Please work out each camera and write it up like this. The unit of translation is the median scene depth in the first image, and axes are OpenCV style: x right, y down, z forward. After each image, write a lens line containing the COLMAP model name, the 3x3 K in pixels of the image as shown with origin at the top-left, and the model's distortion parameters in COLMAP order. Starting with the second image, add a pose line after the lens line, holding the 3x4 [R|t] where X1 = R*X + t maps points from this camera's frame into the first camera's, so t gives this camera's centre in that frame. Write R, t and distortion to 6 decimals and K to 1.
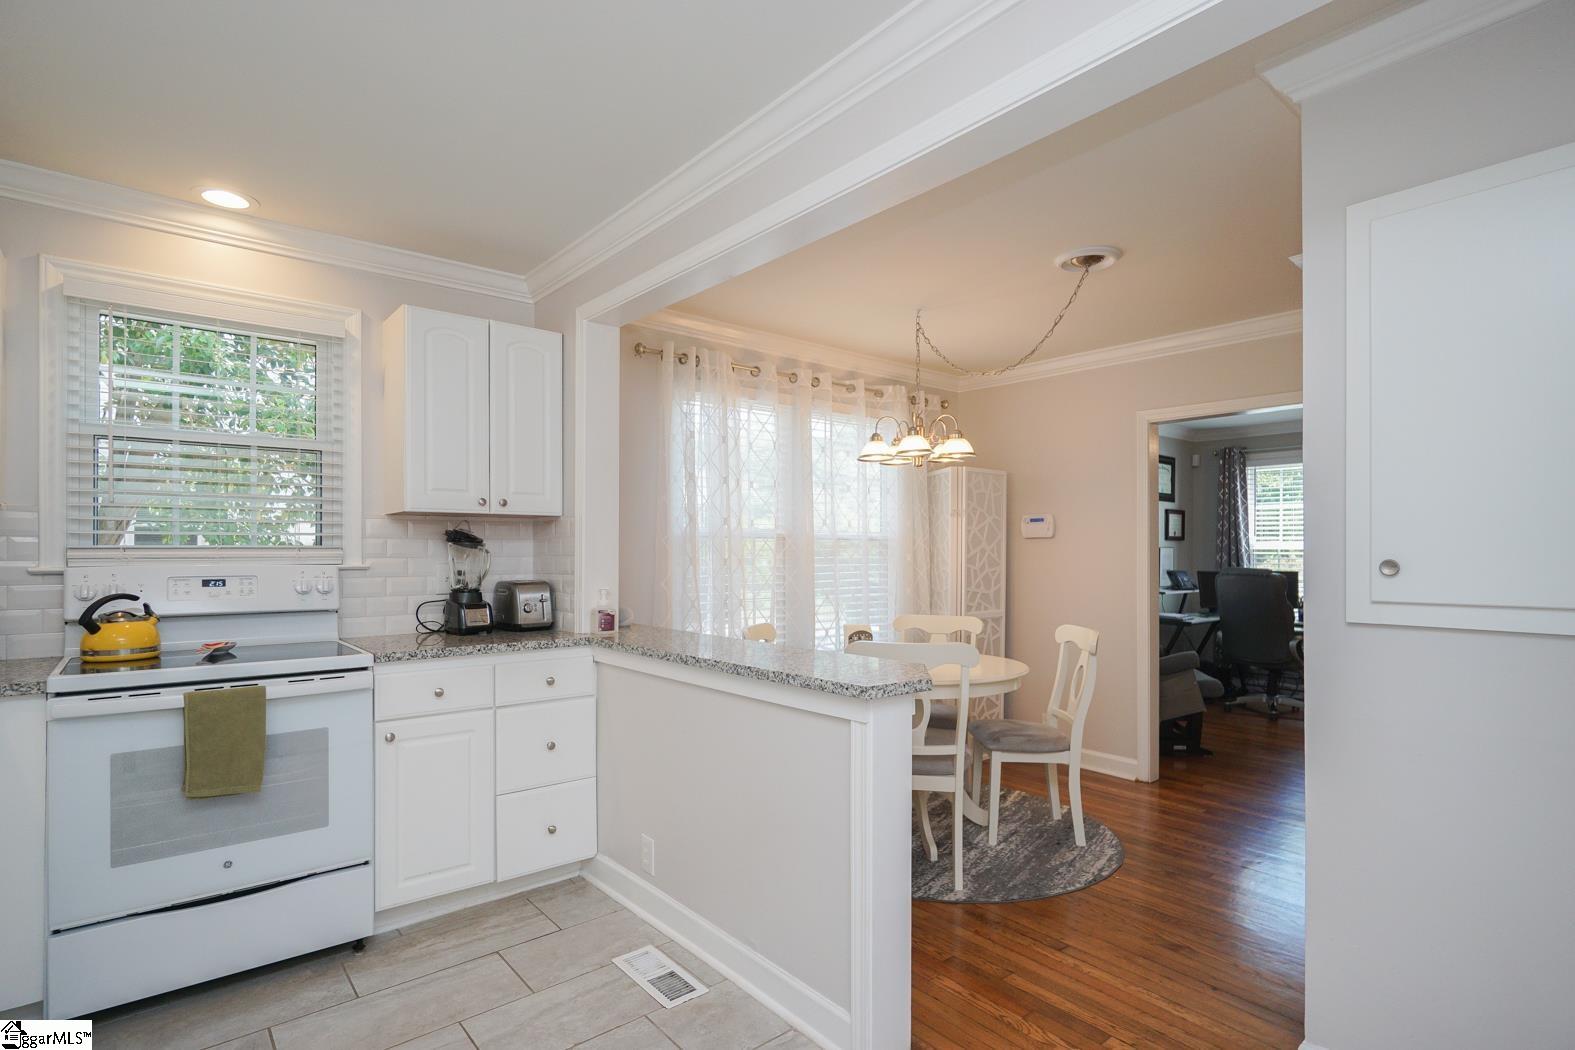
lens RADIAL K [[766.3, 0, 788.9], [0, 766.3, 553.8], [0, 0, 1]] dist [-0.009204, 0.000567]
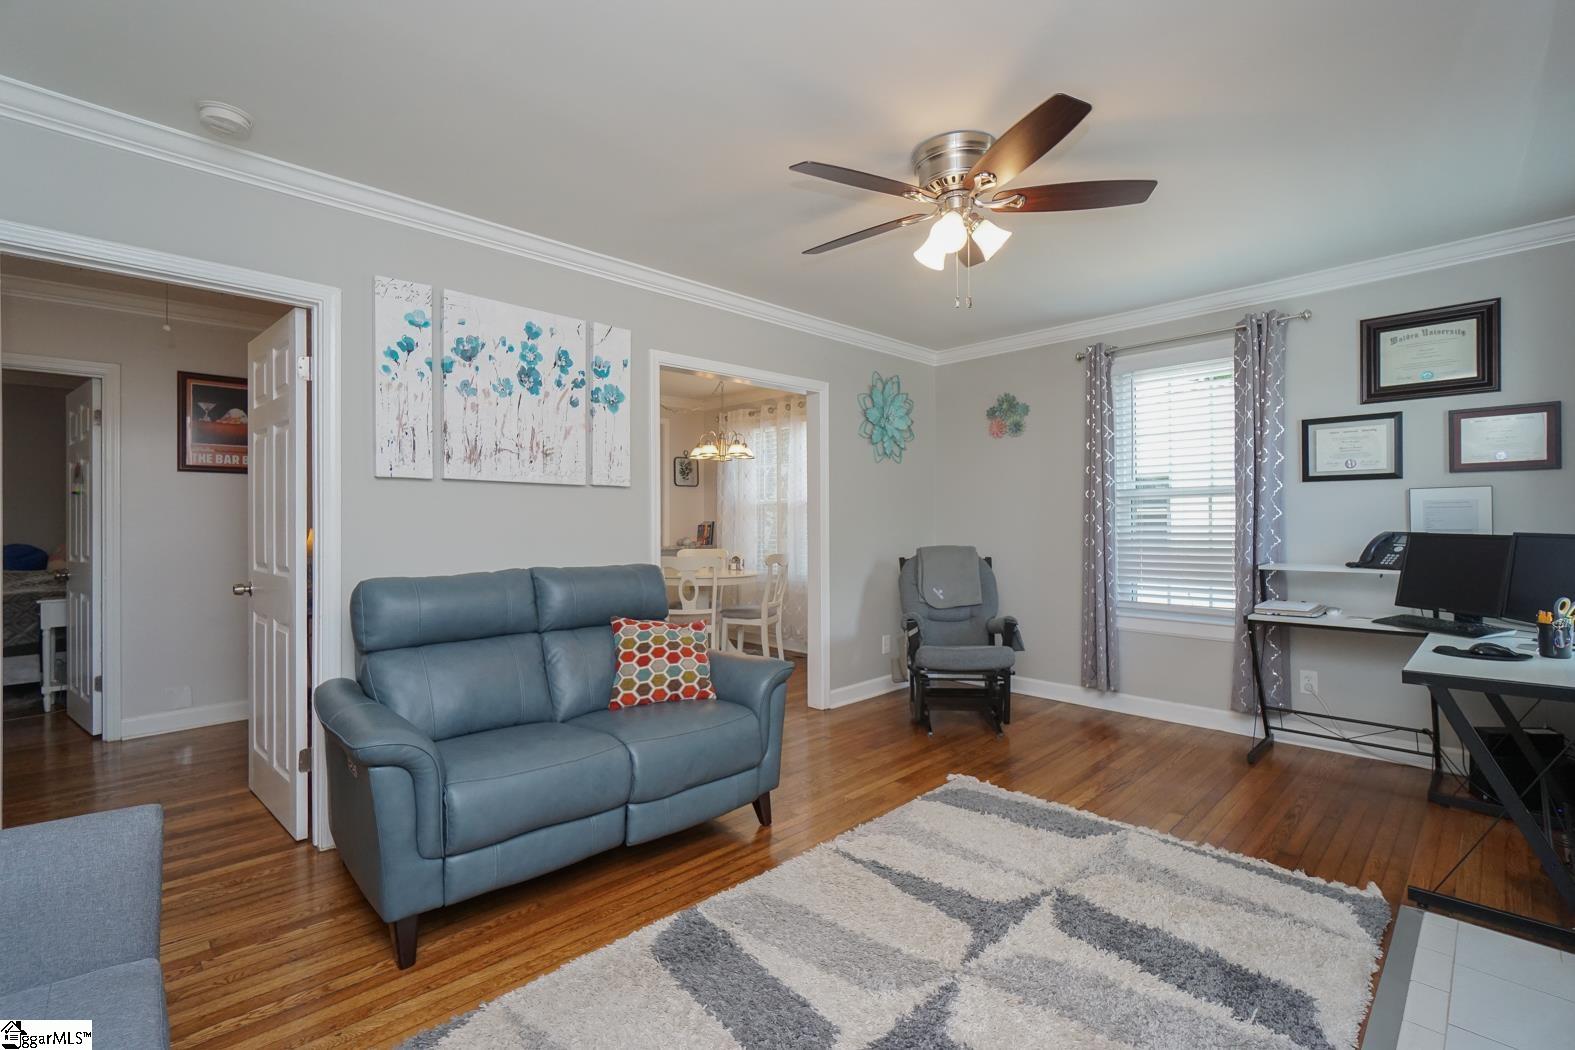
lens RADIAL K [[704.7, 0, 780.9], [0, 704.7, 529.3], [0, 0, 1]] dist [0.001818, 0.000950]
pose [[0.080840, 0.007881, -0.996696, 1.739879], [0.006142, 0.999946, 0.008405, 0.024584], [0.996708, -0.006801, 0.080788, 0.986996]]
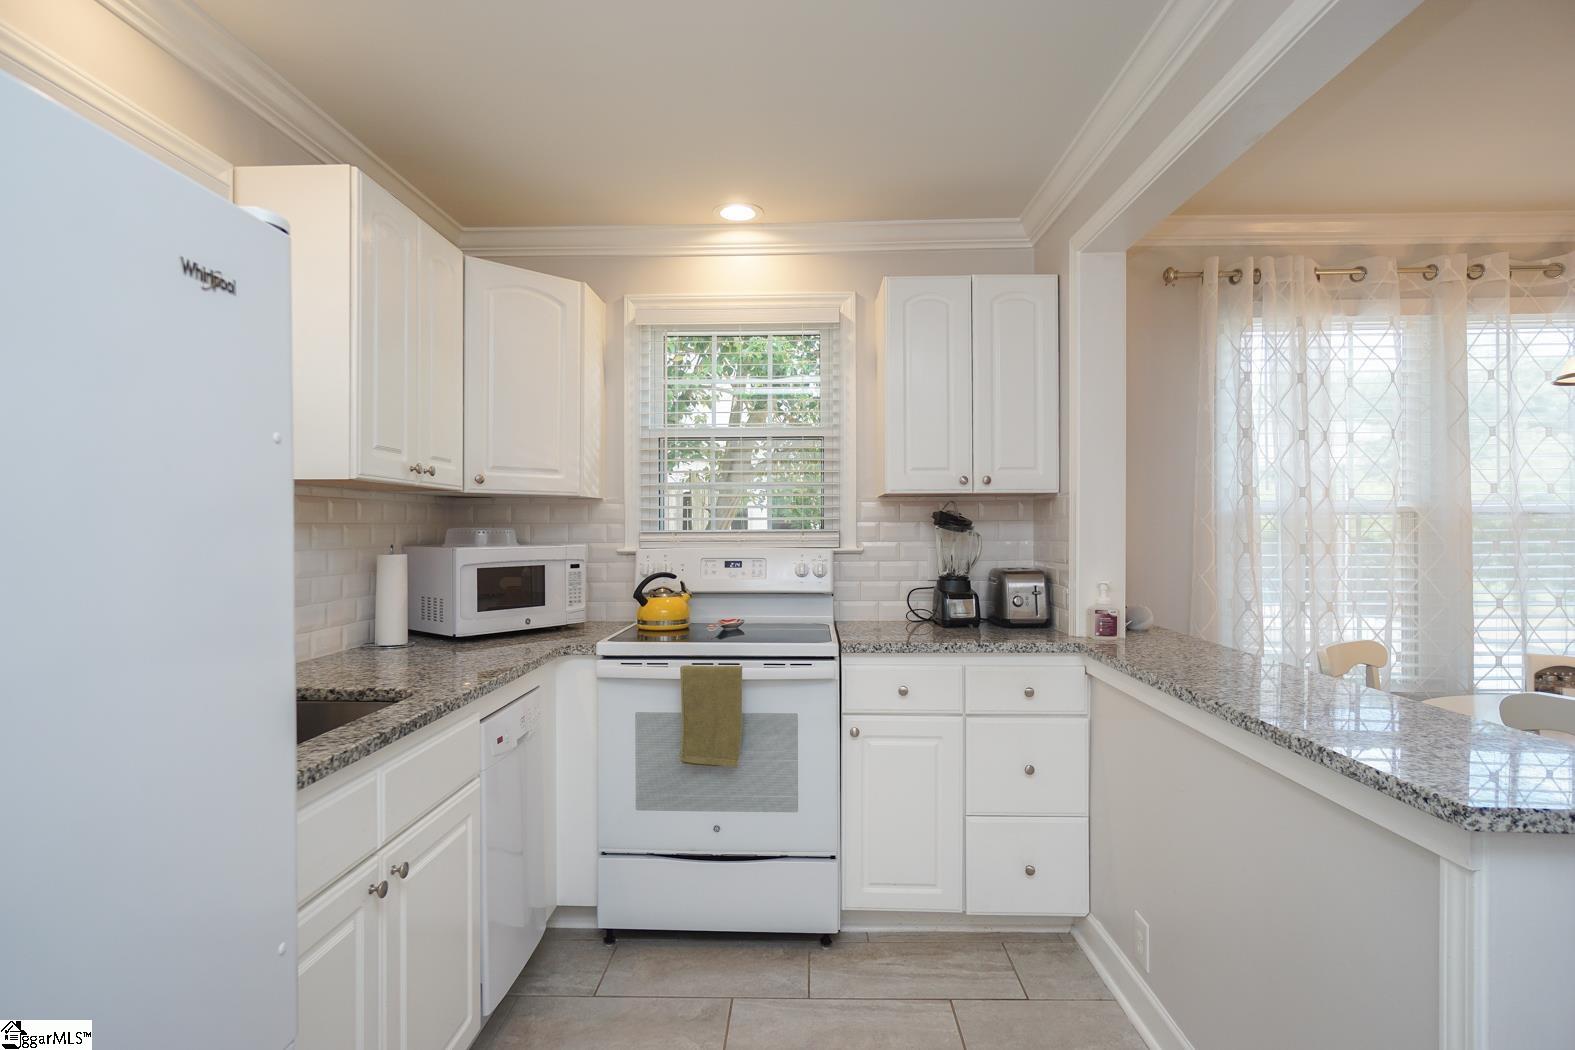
lens RADIAL K [[807.1, 0, 789.9], [0, 807.1, 528.7], [0, 0, 1]] dist [-0.006770, 0.002336]
pose [[0.751760, -0.000031, -0.659436, 0.053513], [0.001495, 0.999998, 0.001657, -0.010363], [0.659435, -0.002231, 0.751759, 0.121716]]
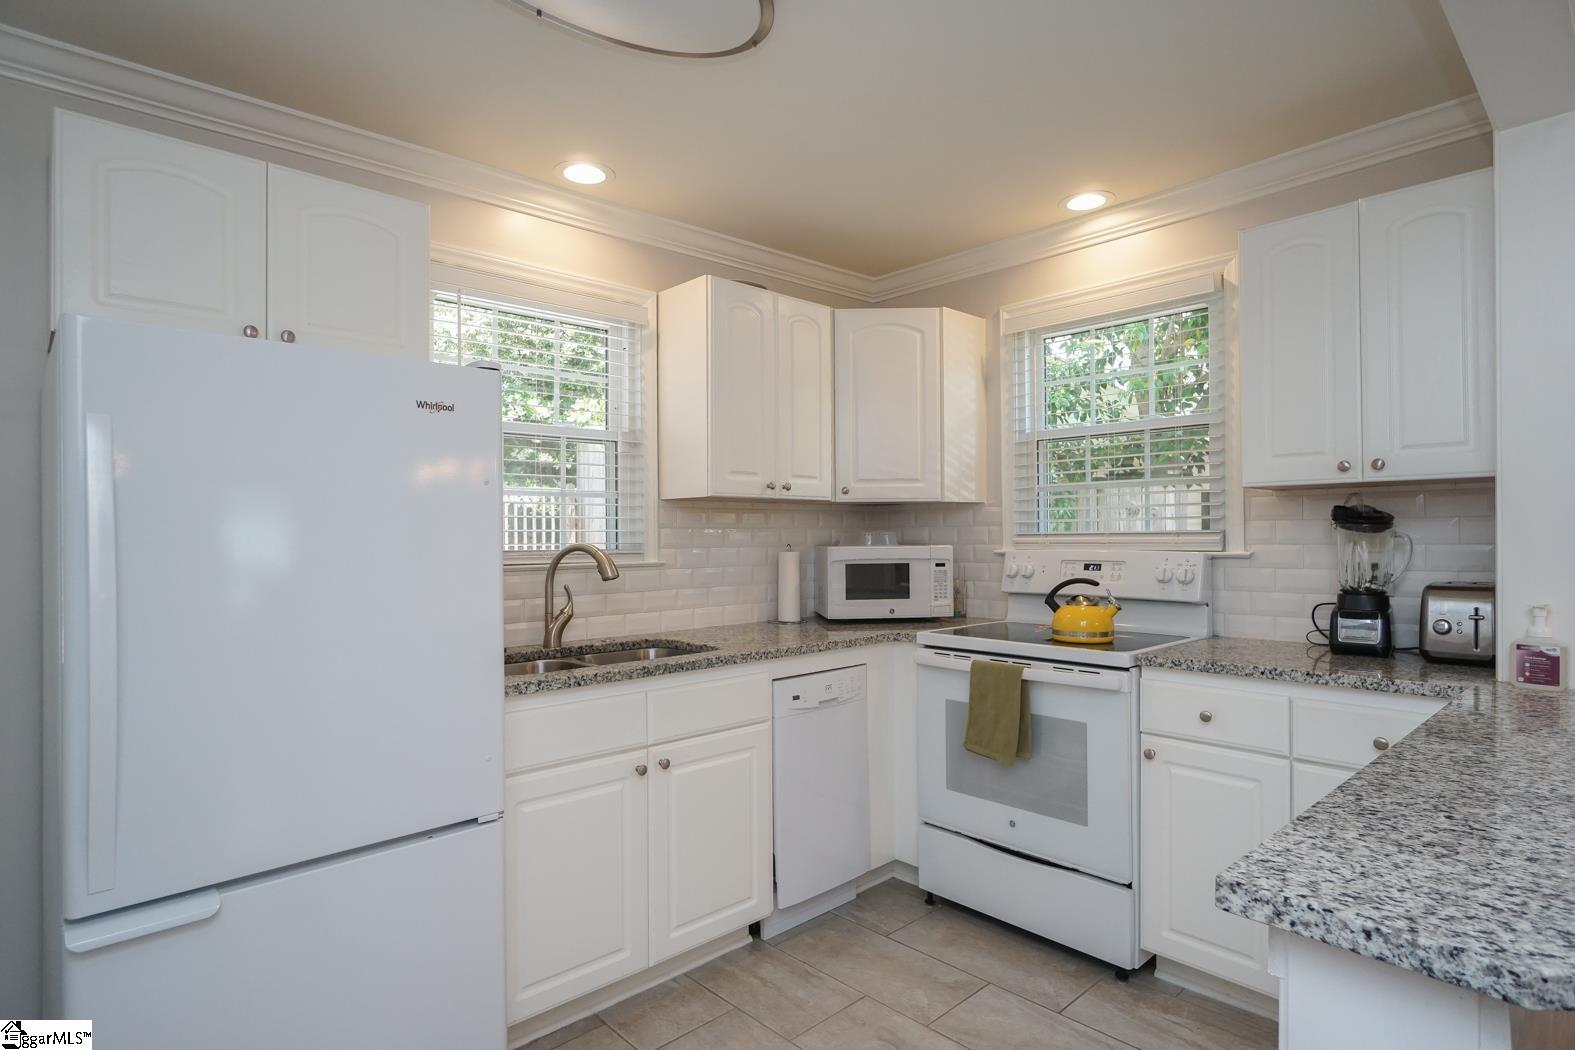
lens RADIAL K [[821.2, 0, 767.1], [0, 821.2, 529.2], [0, 0, 1]] dist [-0.000630, 0.000032]
pose [[0.057866, -0.006045, -0.998306, 0.246847], [0.006603, 0.999962, -0.005672, -0.007532], [0.998303, -0.006263, 0.057903, 0.333929]]
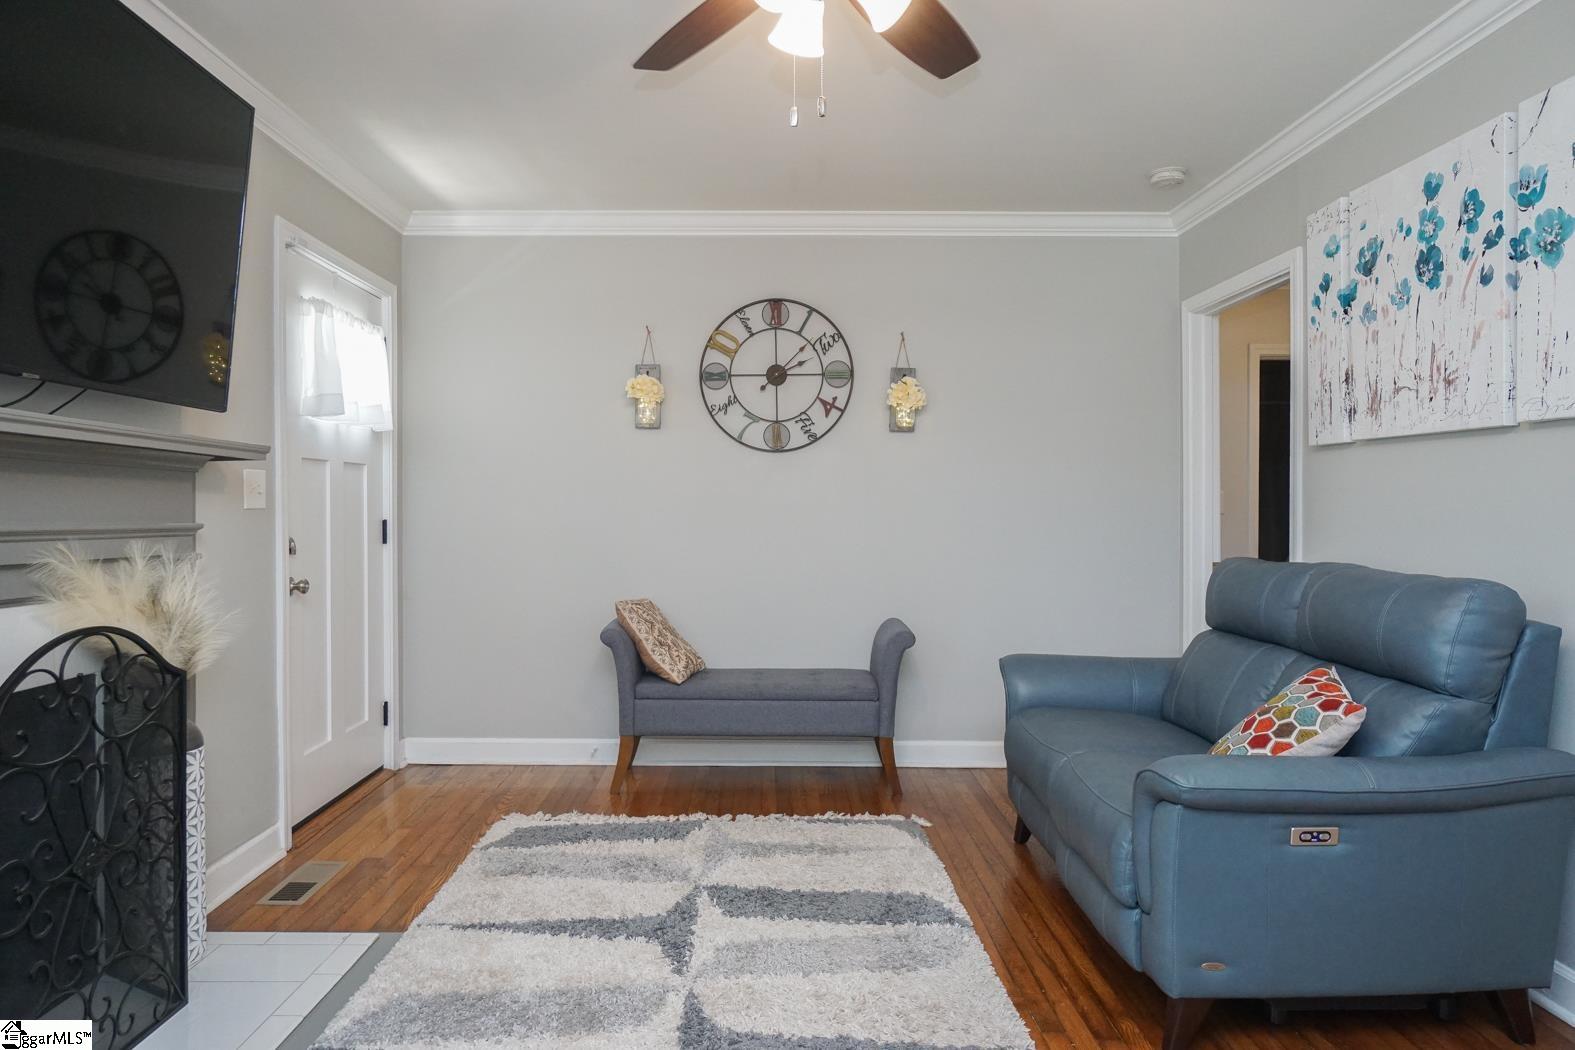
lens RADIAL K [[987.7, 0, 767.3], [0, 987.7, 519.5], [0, 0, 1]] dist [-0.012308, 0.005162]
pose [[-0.776618, -0.010376, 0.629886, 0.812453], [-0.004511, 0.999930, 0.010910, 0.032186], [-0.629955, 0.005631, -0.776611, 1.620707]]
